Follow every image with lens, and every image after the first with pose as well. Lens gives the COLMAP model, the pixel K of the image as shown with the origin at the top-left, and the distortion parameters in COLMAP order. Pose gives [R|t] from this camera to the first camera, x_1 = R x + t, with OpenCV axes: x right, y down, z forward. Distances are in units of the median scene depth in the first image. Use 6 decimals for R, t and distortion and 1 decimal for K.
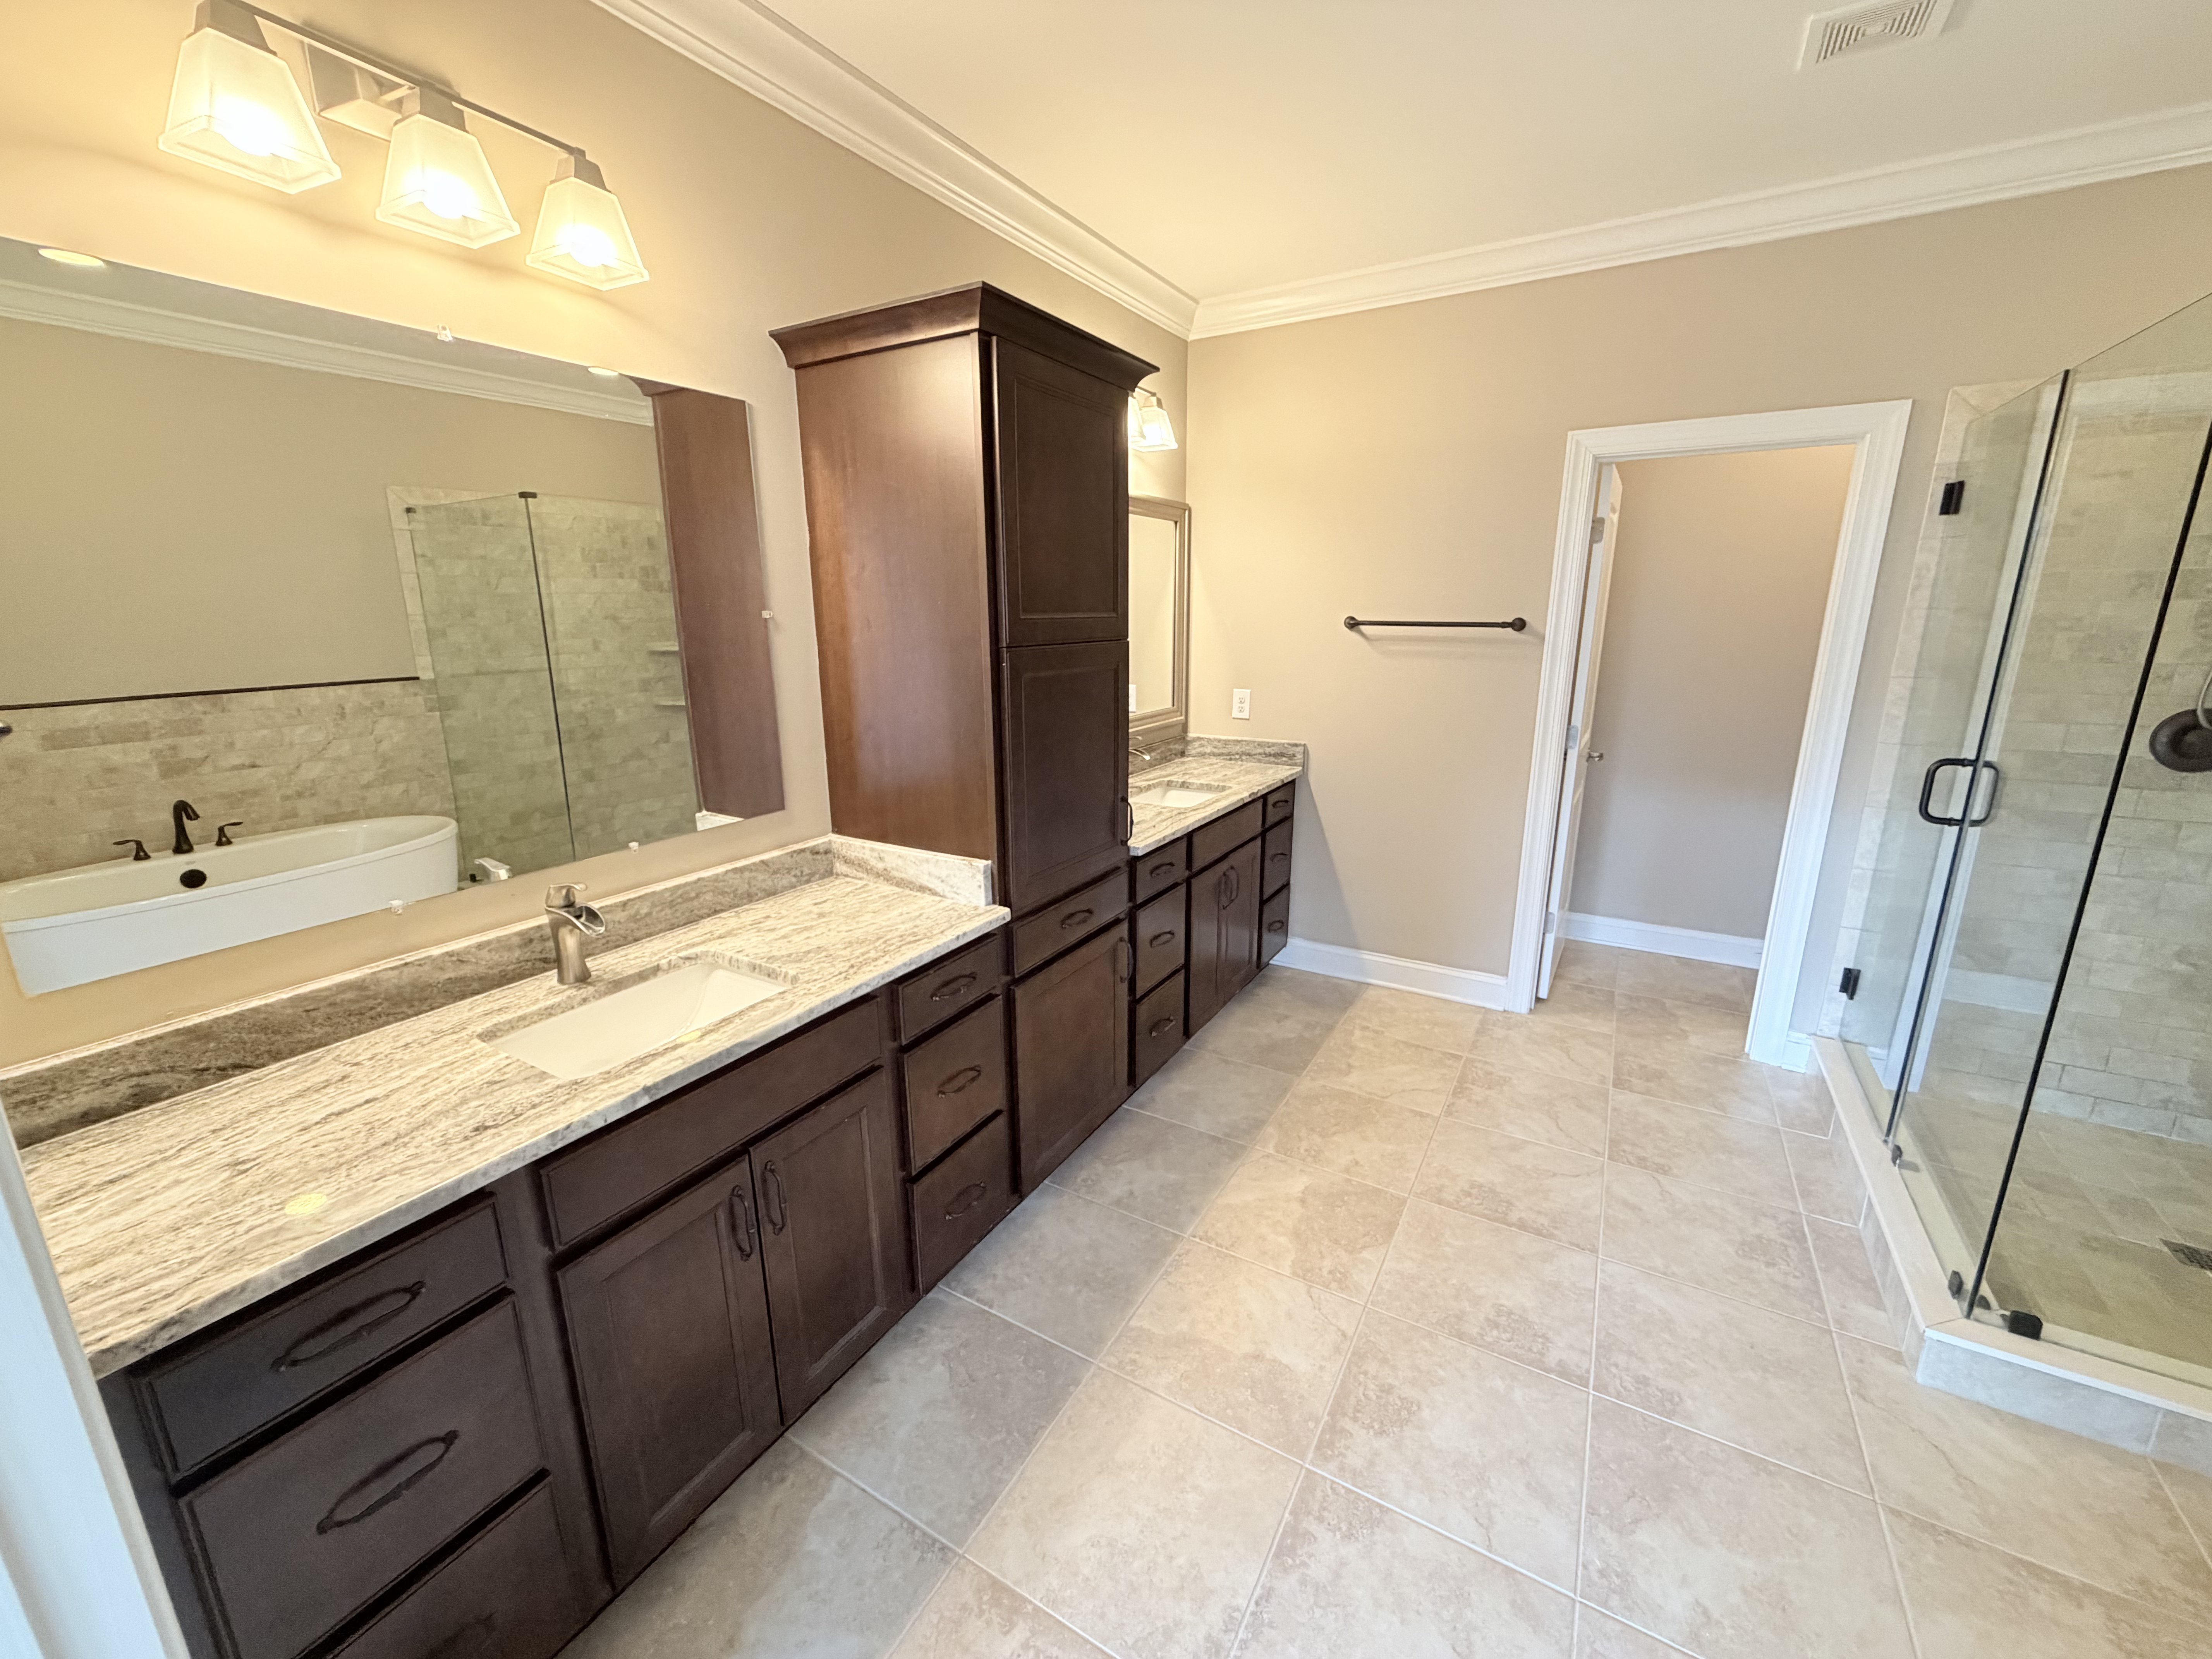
lens RADIAL K [[886.6, 0, 1099.6], [0, 886.6, 829.8], [0, 0, 1]] dist [0.001146, 0.000002]
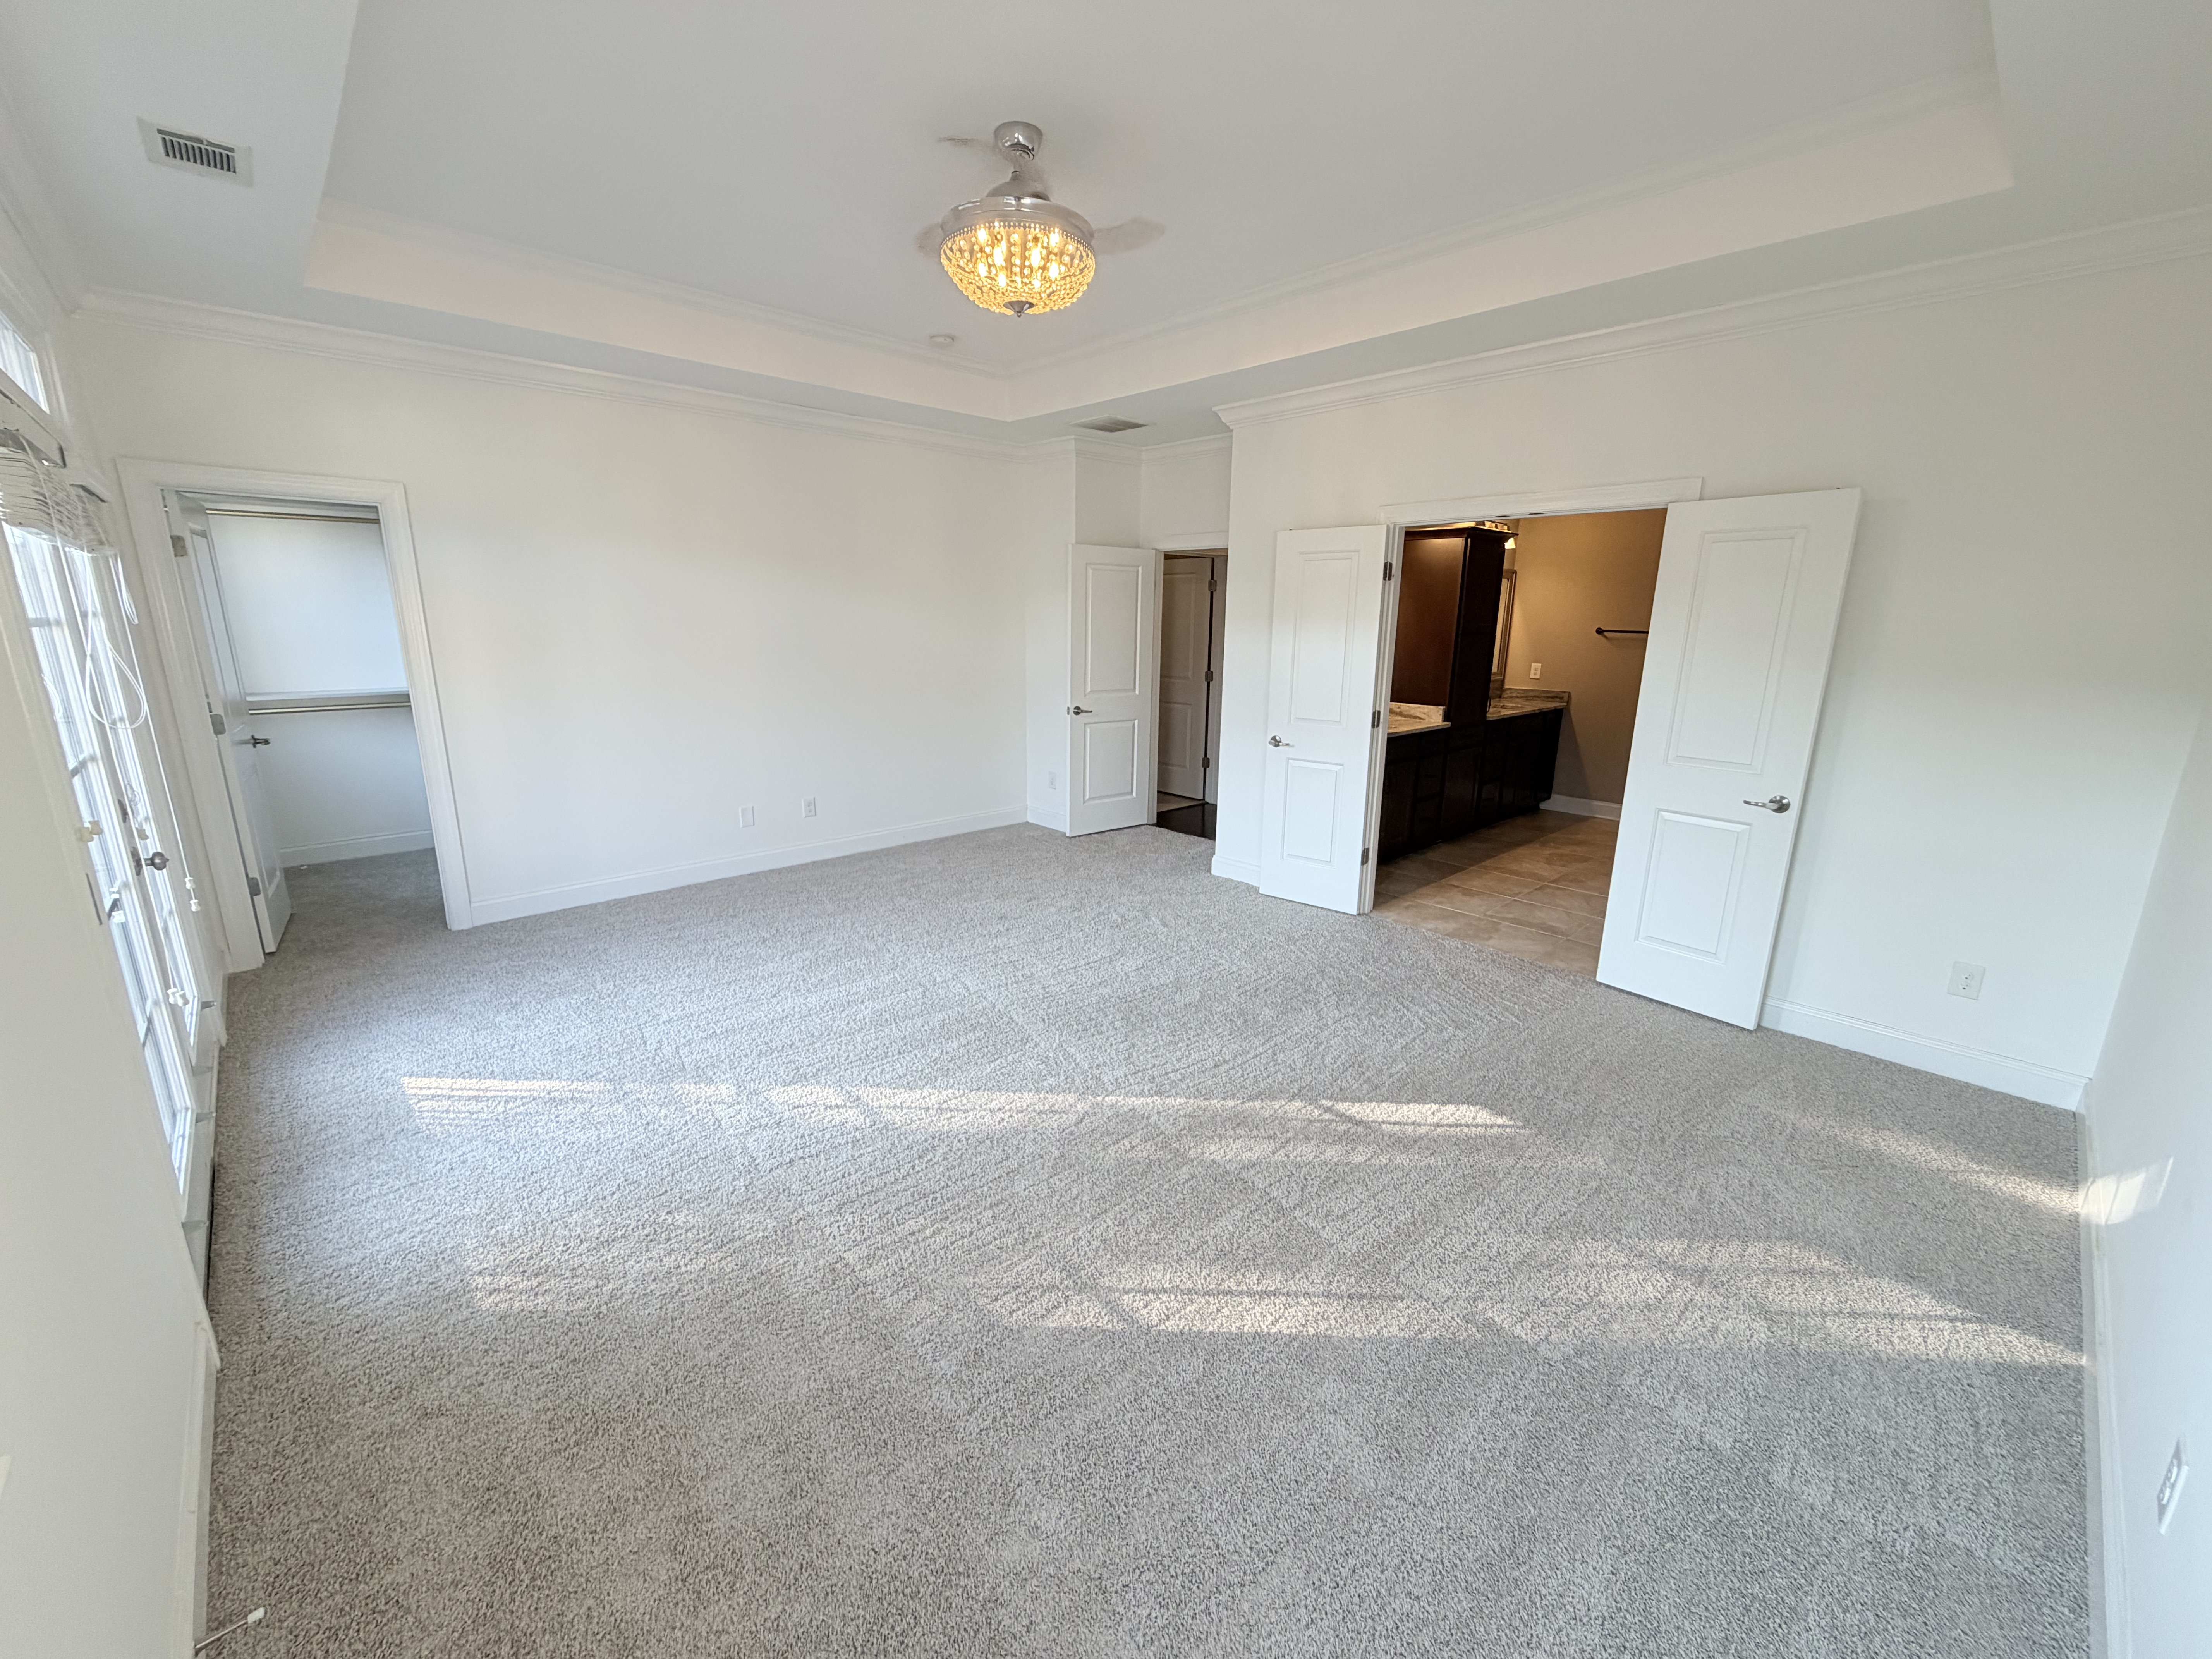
lens RADIAL K [[886.6, 0, 1099.6], [0, 886.6, 829.8], [0, 0, 1]] dist [0.001146, 0.000002]
pose [[0.961270, 0.083793, -0.262562, -0.301440], [-0.085515, 0.996325, 0.004883, 0.379826], [0.262006, 0.017759, 0.964903, -1.542577]]
